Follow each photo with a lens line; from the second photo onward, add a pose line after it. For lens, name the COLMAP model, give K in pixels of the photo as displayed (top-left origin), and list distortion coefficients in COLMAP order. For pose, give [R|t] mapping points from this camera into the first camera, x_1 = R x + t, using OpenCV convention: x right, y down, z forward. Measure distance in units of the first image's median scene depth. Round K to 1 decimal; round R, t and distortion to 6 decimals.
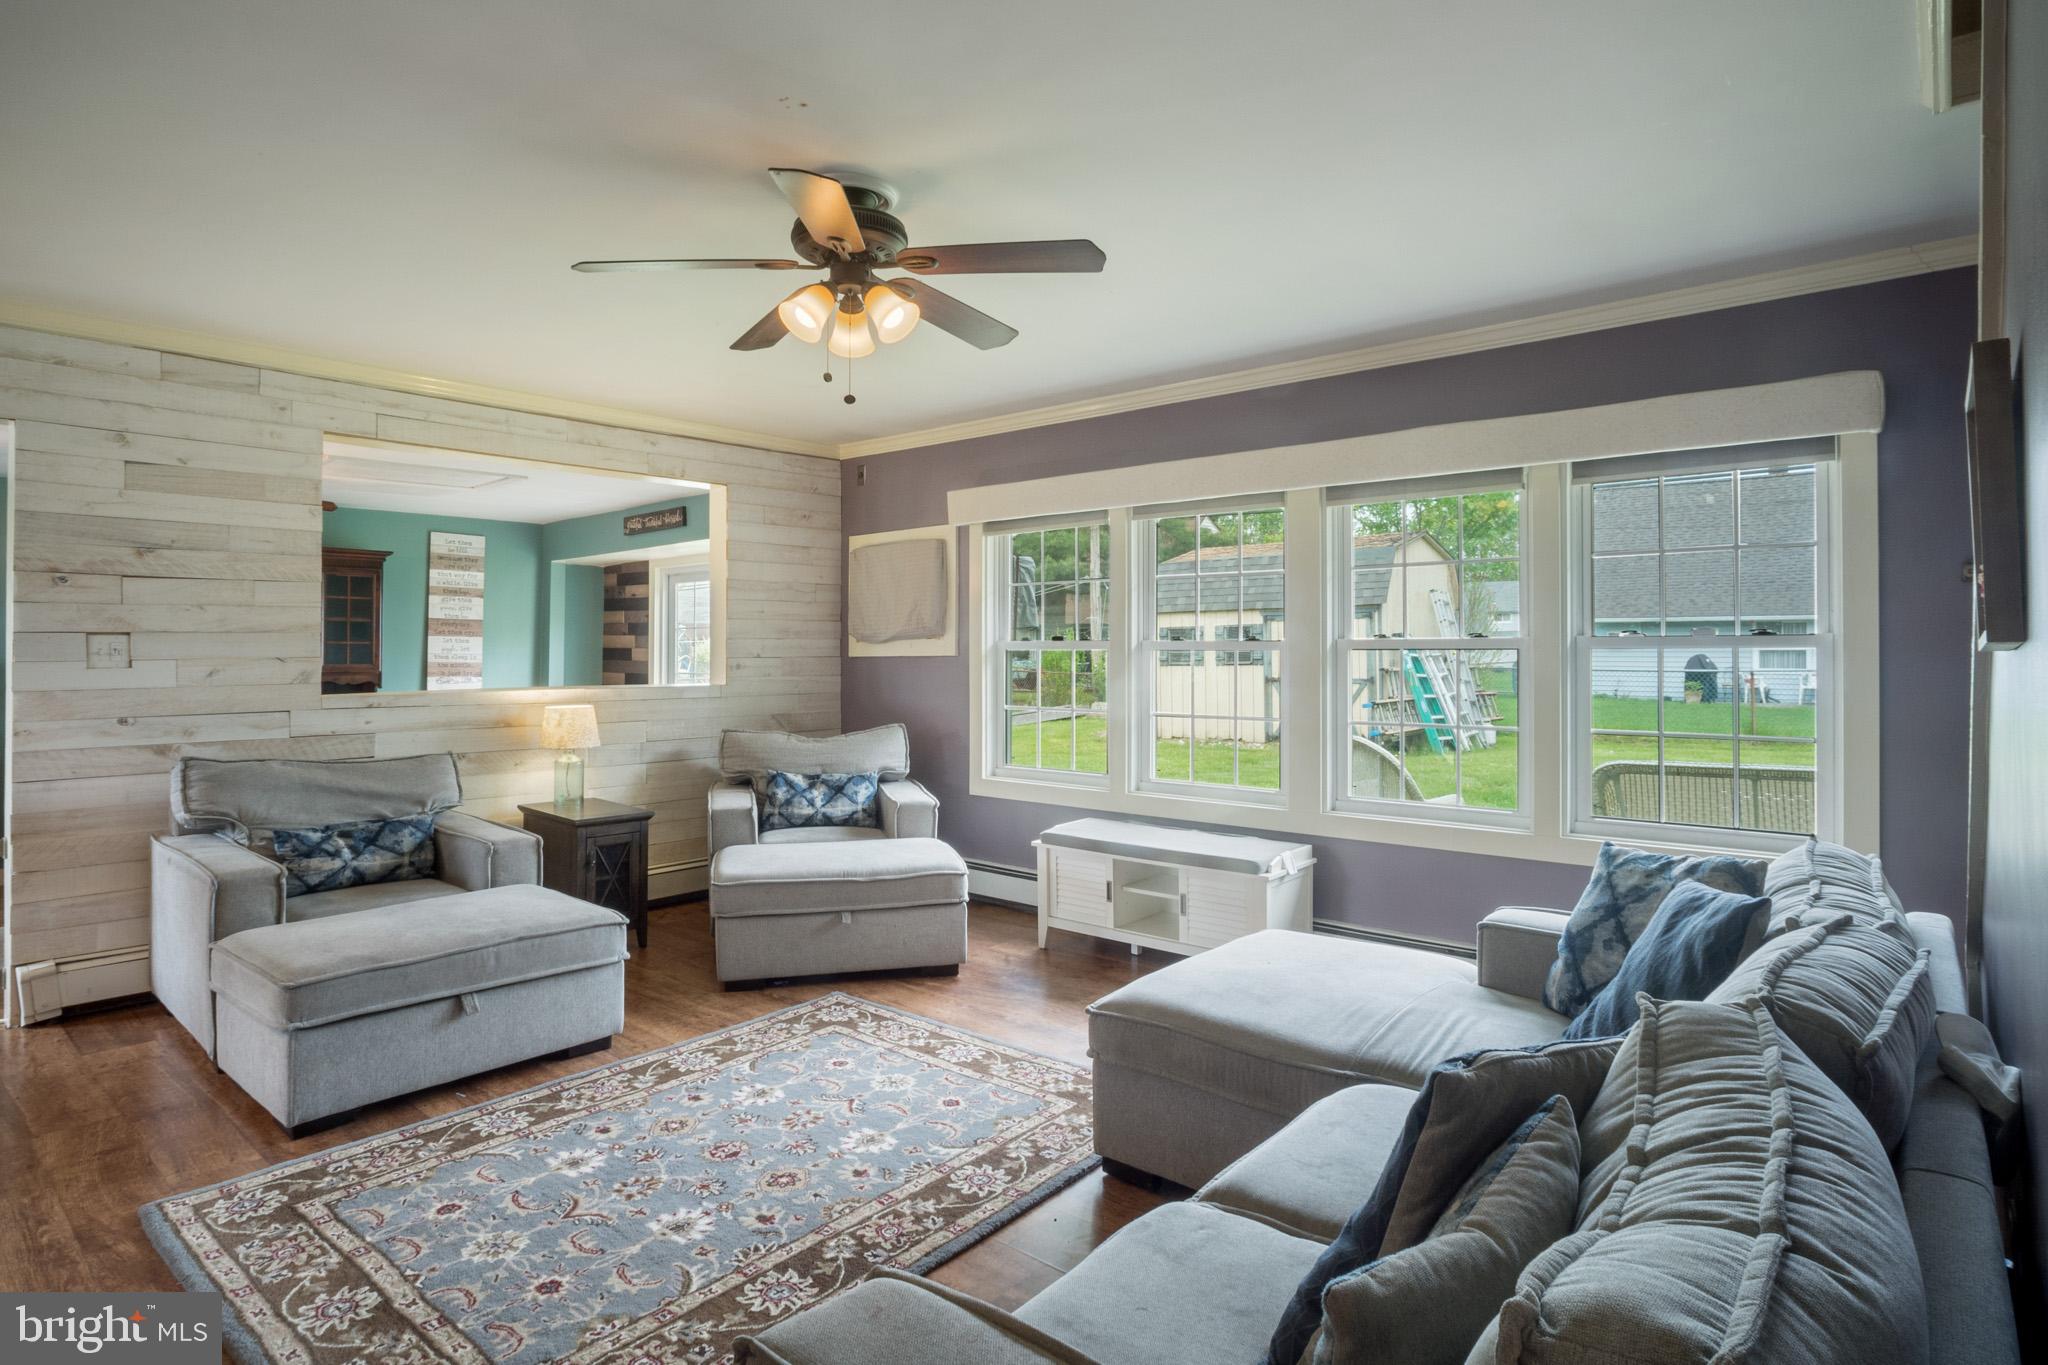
lens RADIAL K [[1078.6, 0, 1009.2], [0, 1078.6, 651.8], [0, 0, 1]] dist [0.005914, 0.003230]
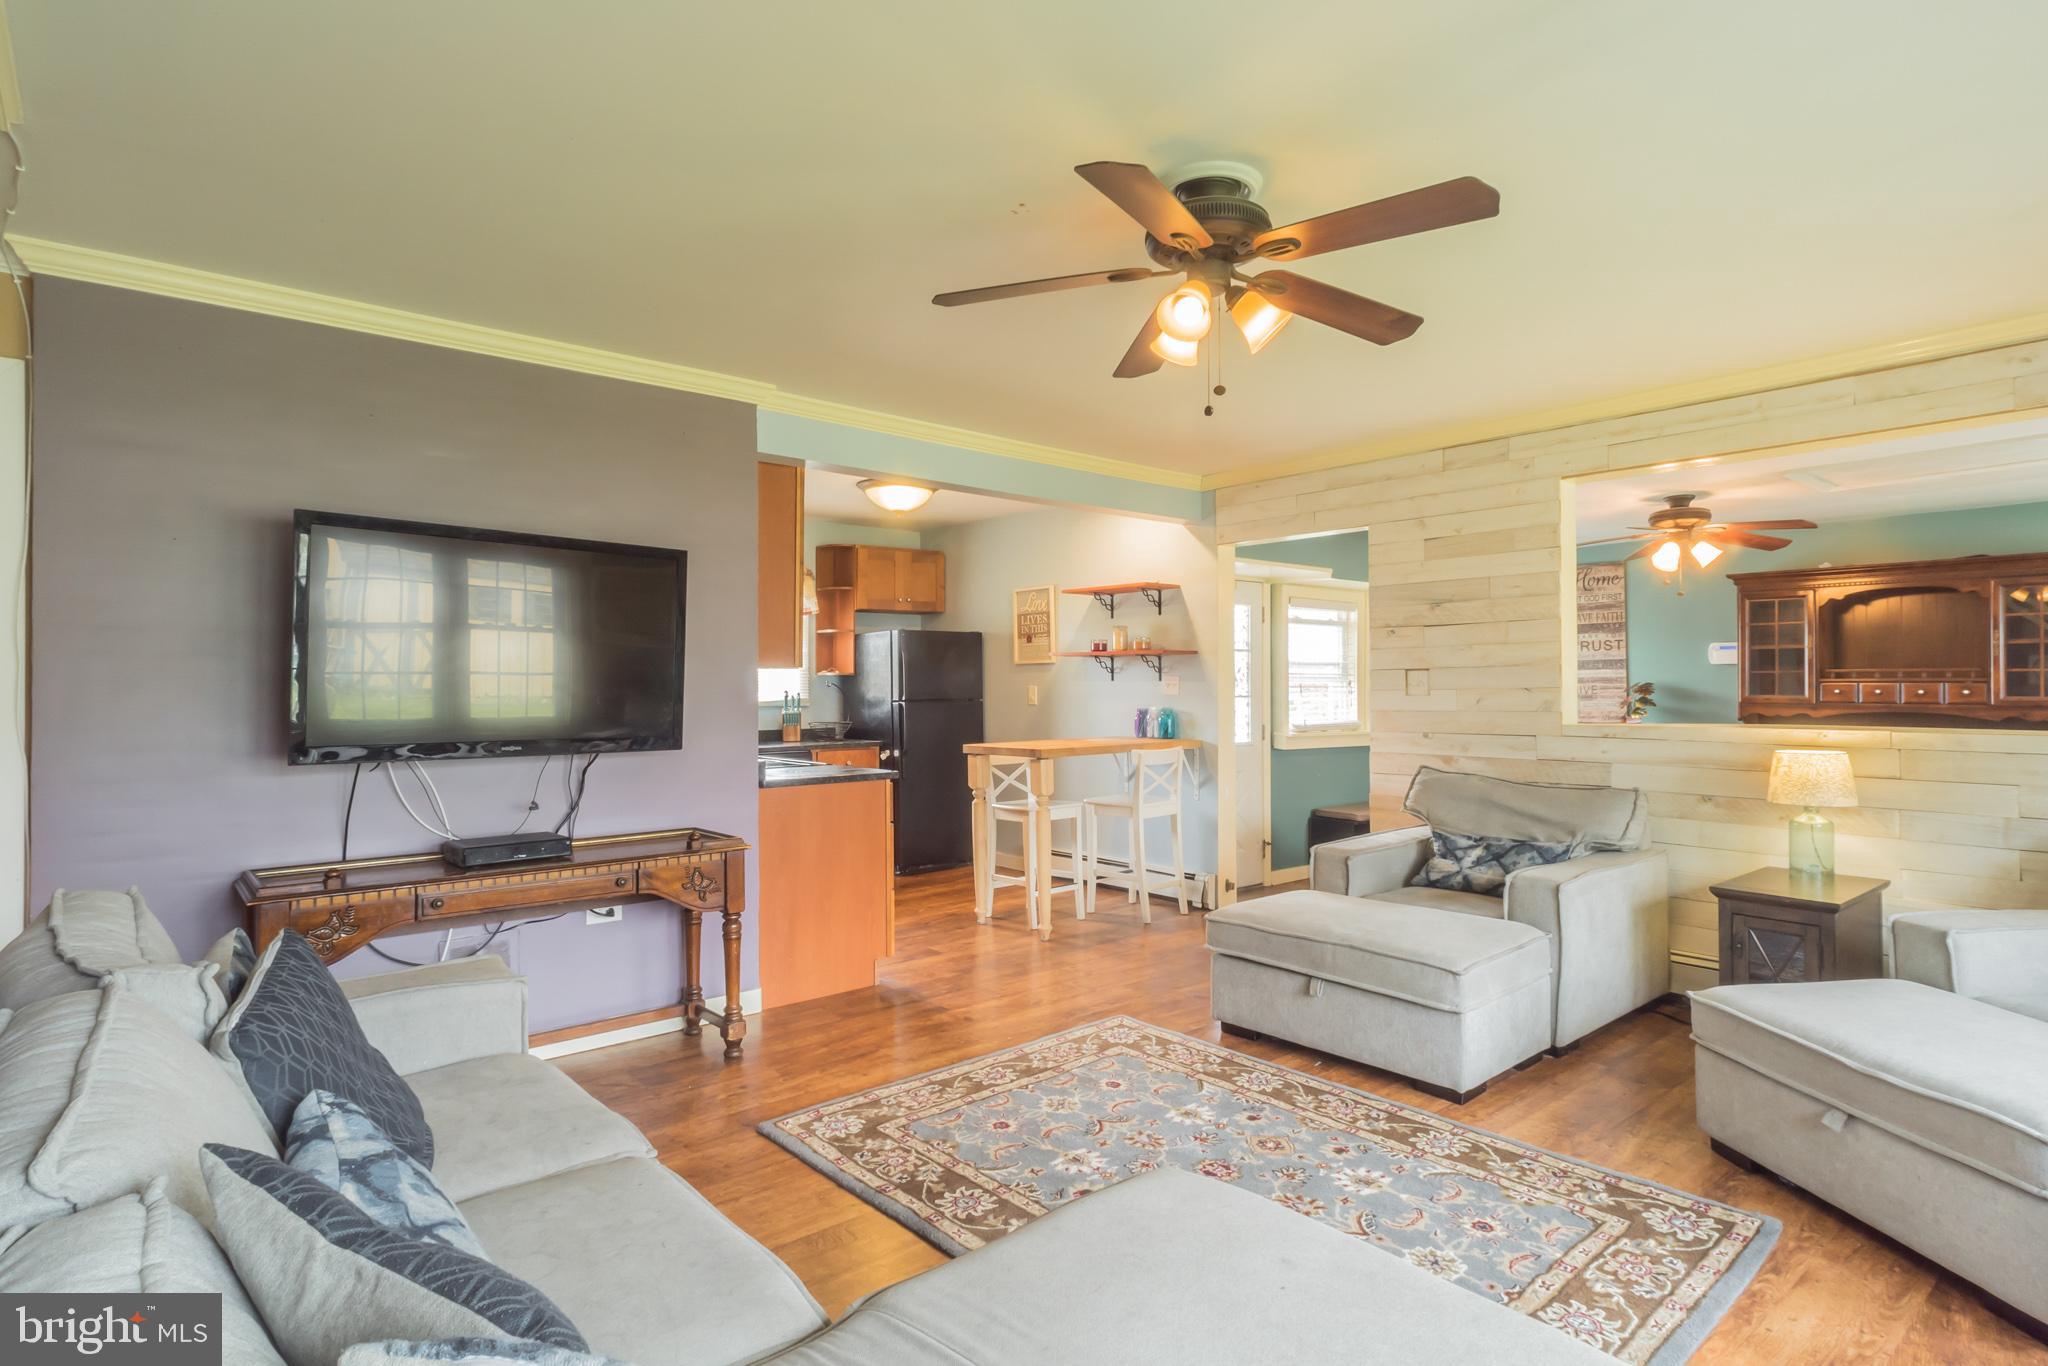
lens RADIAL K [[1078.6, 0, 1025.0], [0, 1078.6, 682.1], [0, 0, 1]] dist [0.005914, 0.003230]
pose [[-0.131705, -0.003259, -0.991284, 0.595241], [0.002601, 0.999990, -0.003633, 0.002479], [0.991285, -0.003056, -0.131696, 0.732552]]
